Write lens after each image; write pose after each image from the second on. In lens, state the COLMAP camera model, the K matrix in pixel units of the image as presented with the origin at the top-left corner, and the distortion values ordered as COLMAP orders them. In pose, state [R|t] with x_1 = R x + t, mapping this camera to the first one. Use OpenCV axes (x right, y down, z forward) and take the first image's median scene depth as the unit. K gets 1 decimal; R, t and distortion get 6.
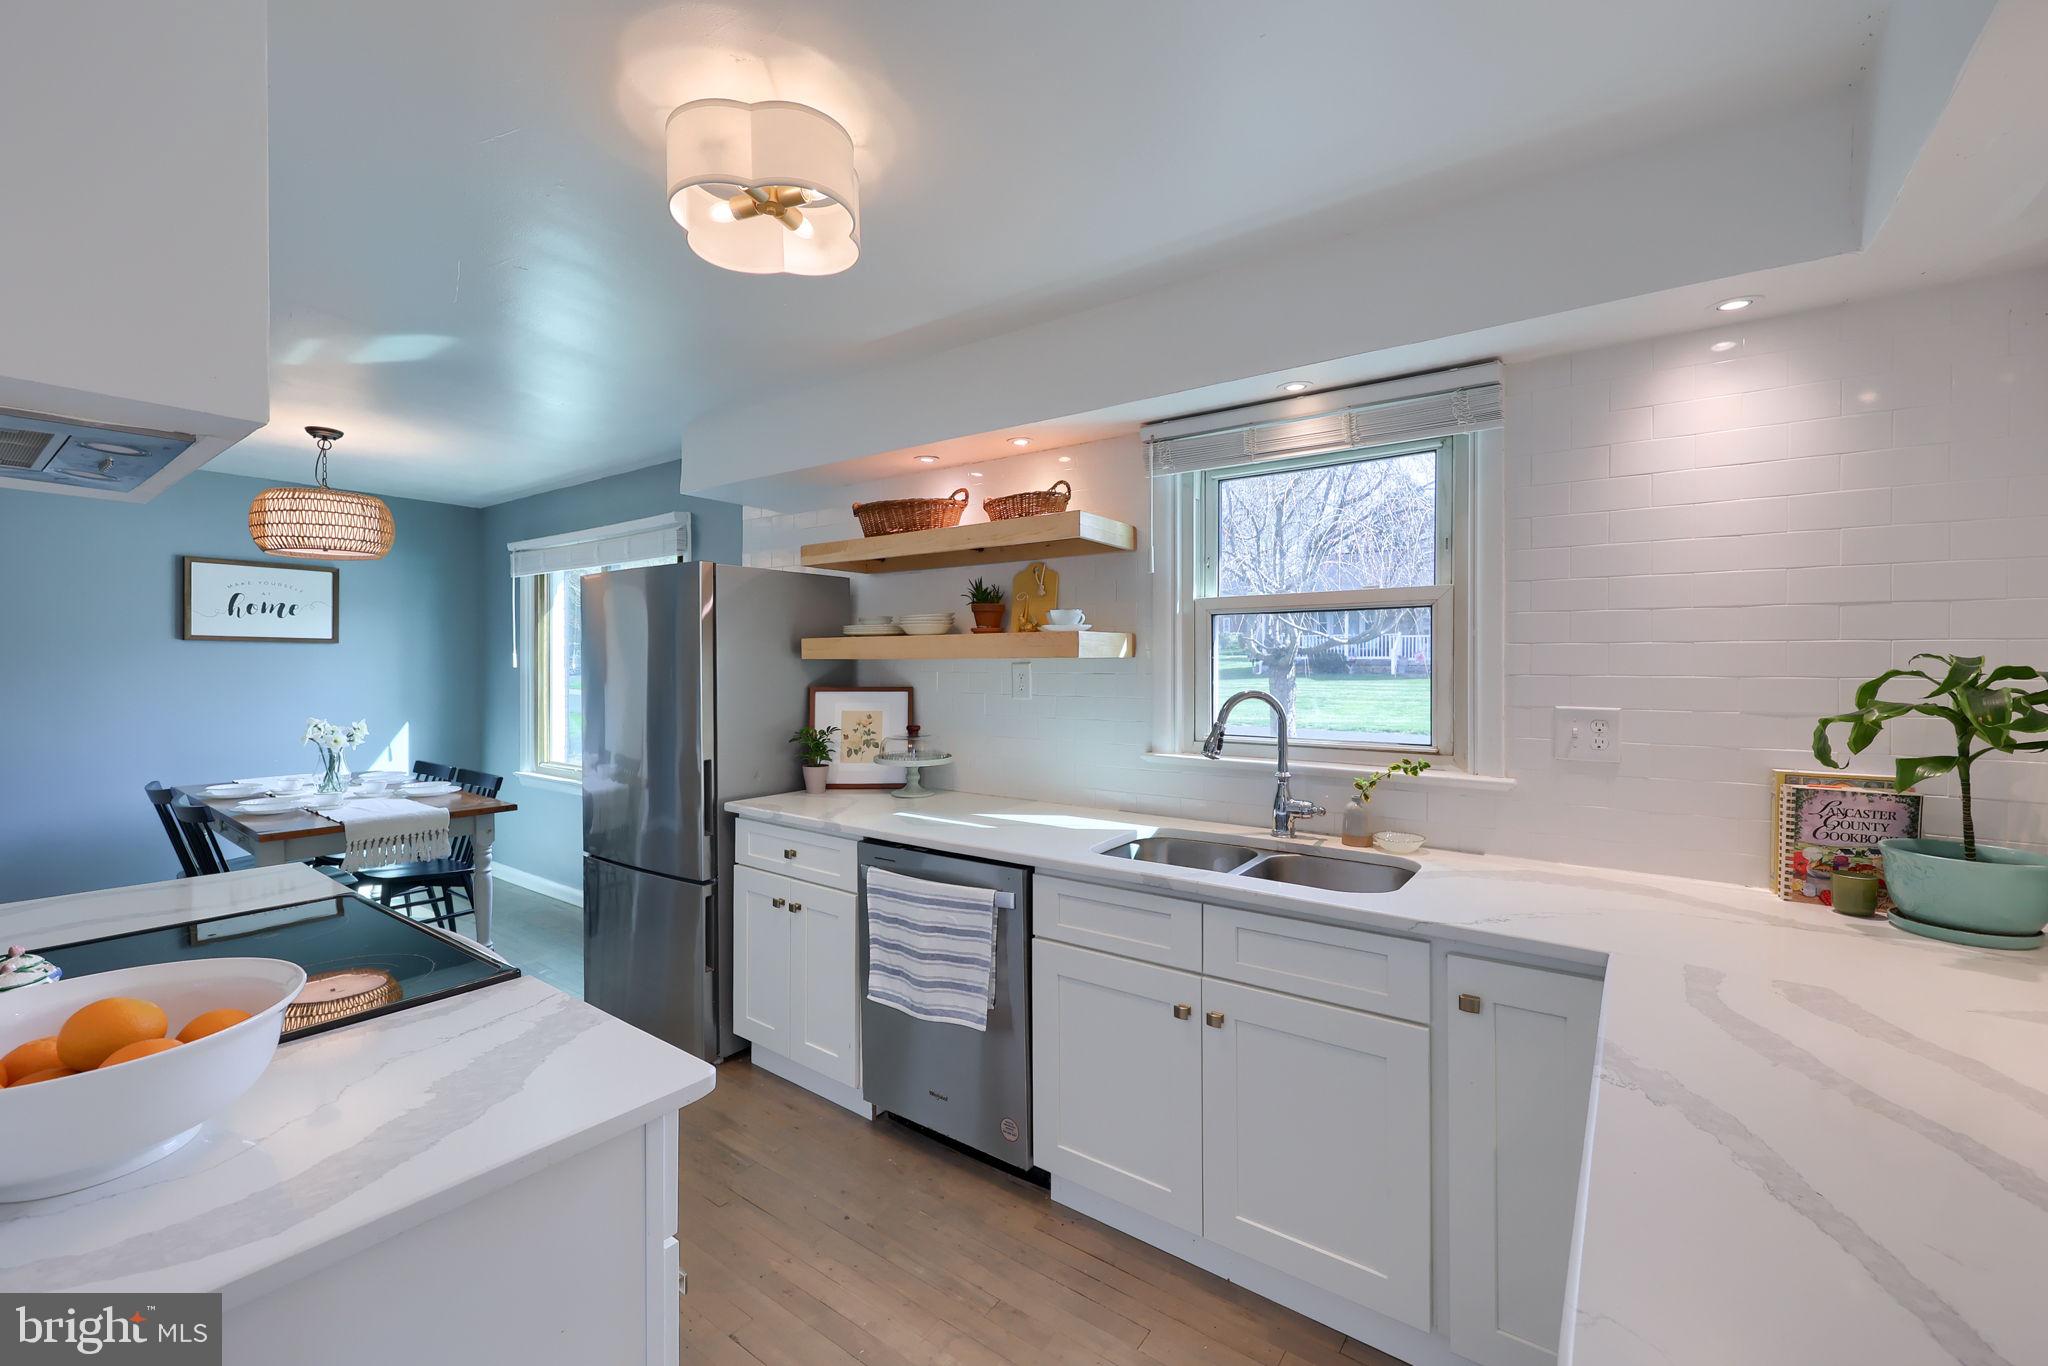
lens RADIAL K [[823.6, 0, 1029.1], [0, 823.6, 677.8], [0, 0, 1]] dist [0.003037, 0.000323]
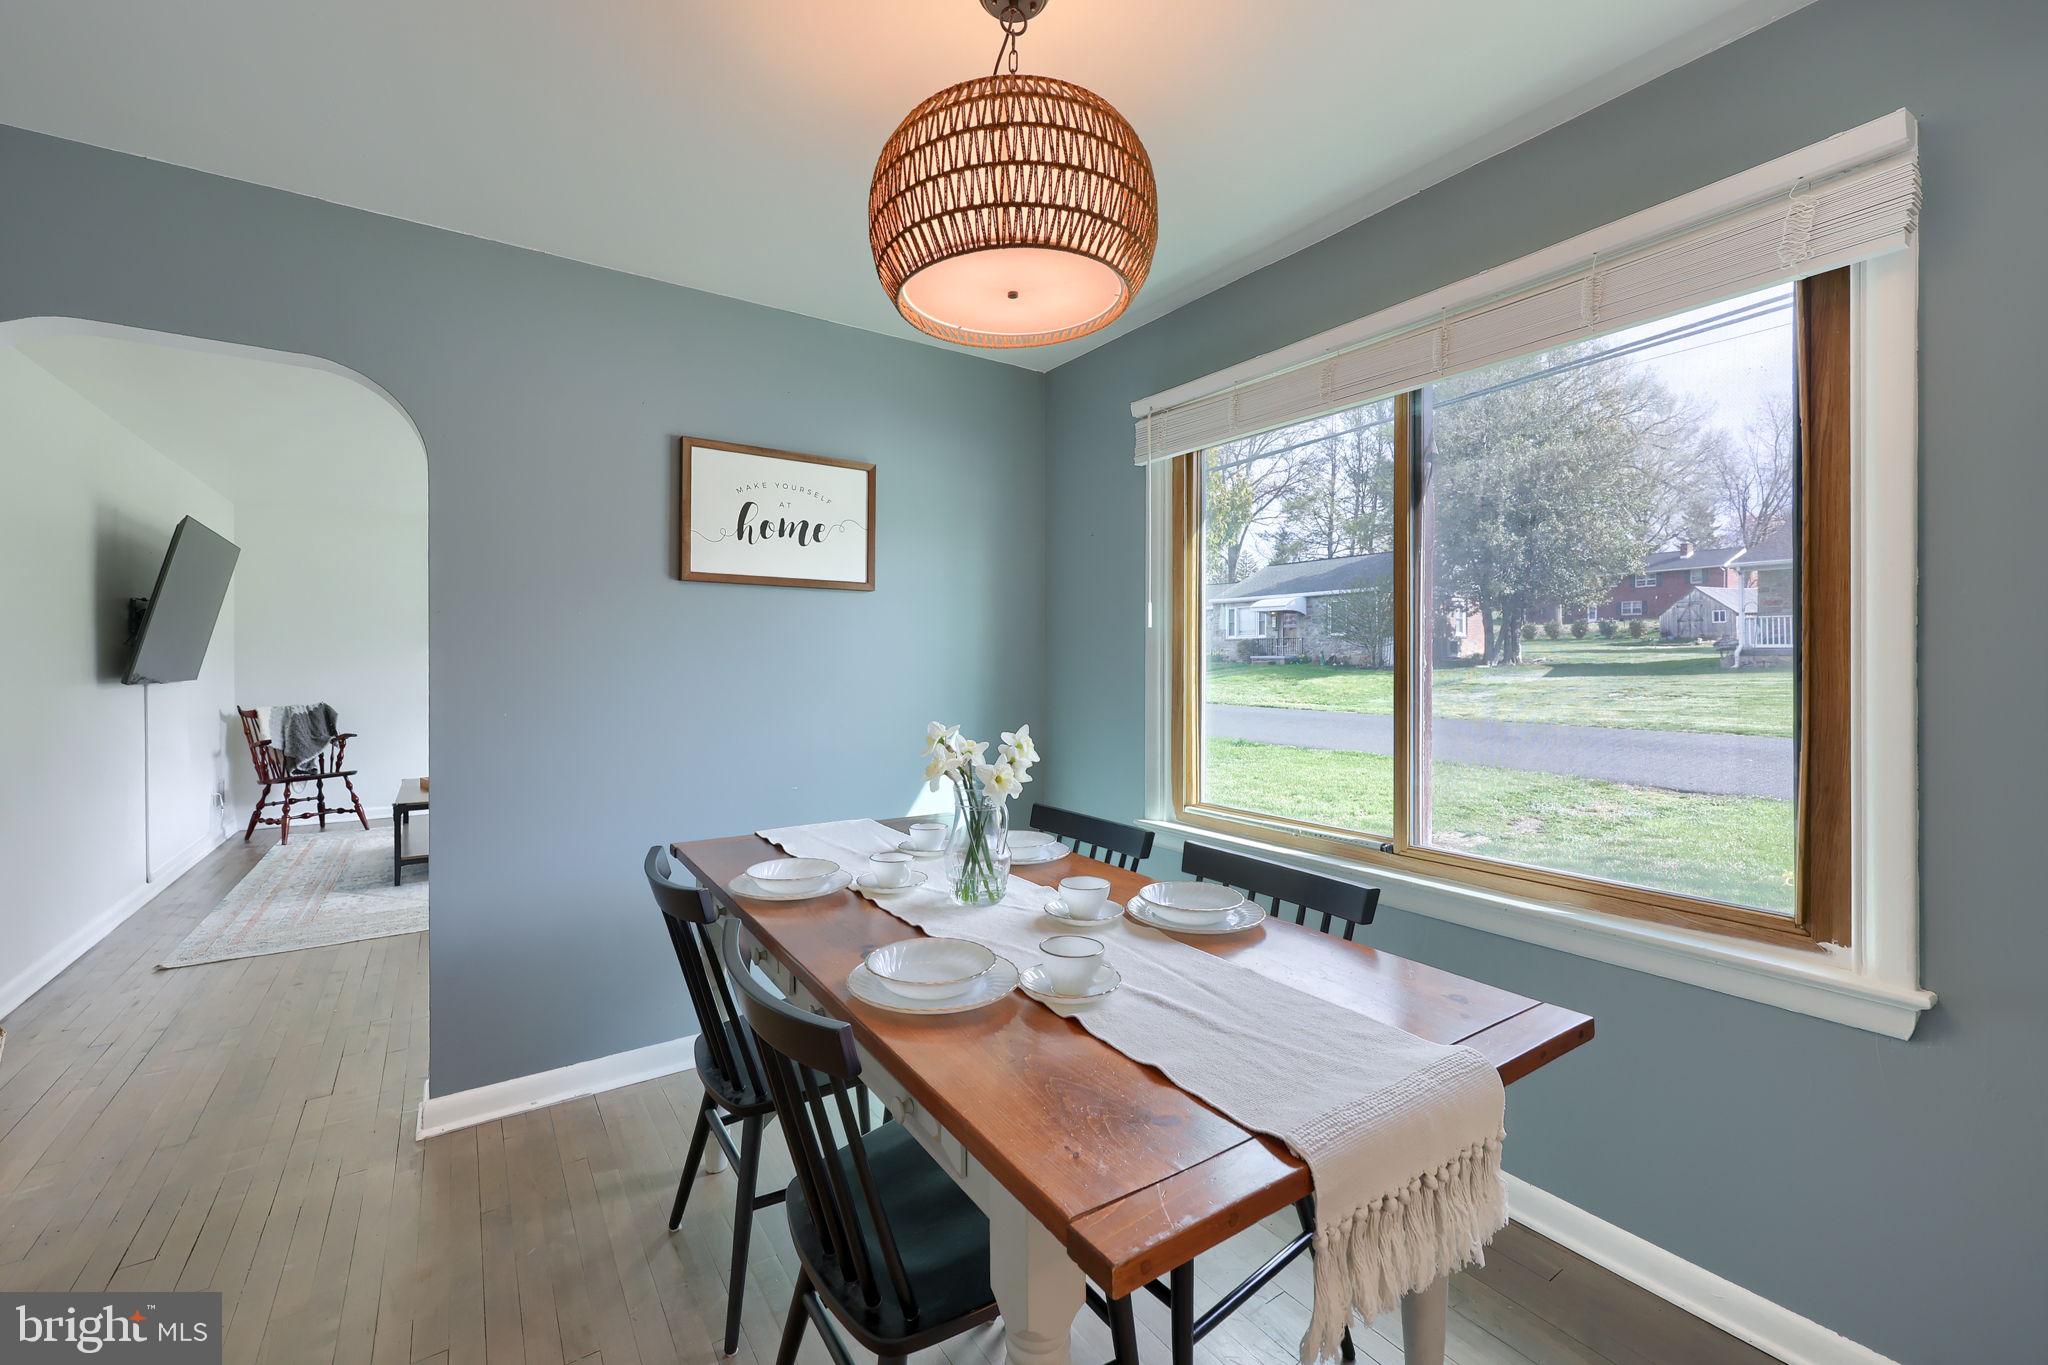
lens RADIAL K [[852.6, 0, 1029.9], [0, 852.6, 663.4], [0, 0, 1]] dist [0.003952, 0.000220]
pose [[0.938763, -0.006132, -0.344508, -0.560481], [0.003037, 0.999950, -0.009523, 0.018230], [0.344549, 0.007894, 0.938735, 0.498732]]
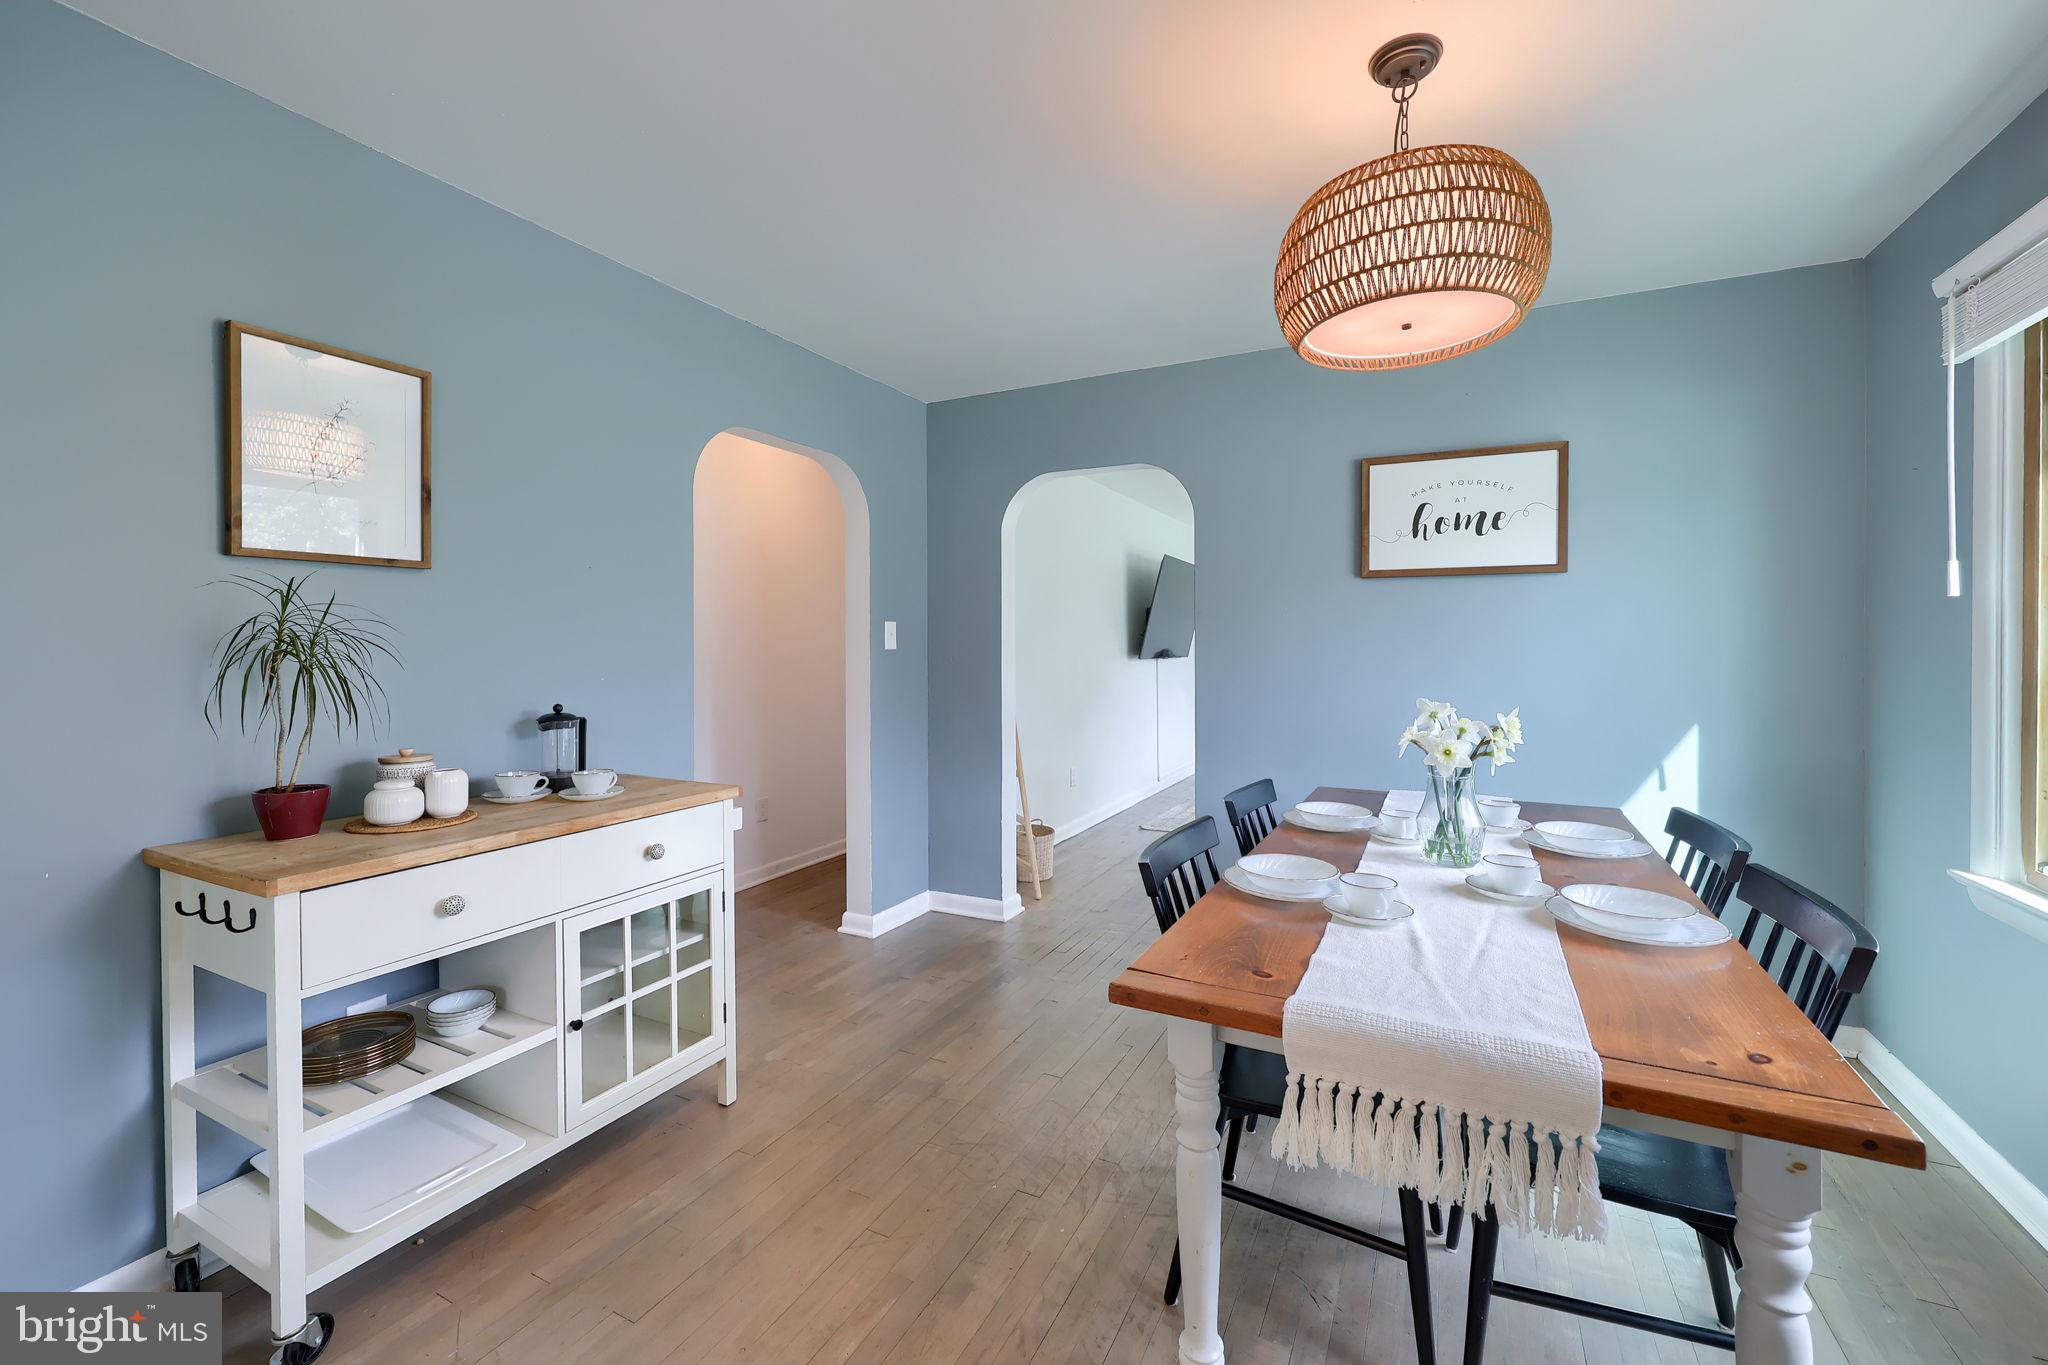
lens RADIAL K [[835.0, 0, 1019.5], [0, 835.0, 653.6], [0, 0, 1]] dist [-0.003035, -0.000160]
pose [[0.155052, 0.002993, -0.987902, -0.348198], [-0.008887, 0.999959, 0.001634, 0.019101], [0.987866, 0.008526, 0.155072, 0.575972]]
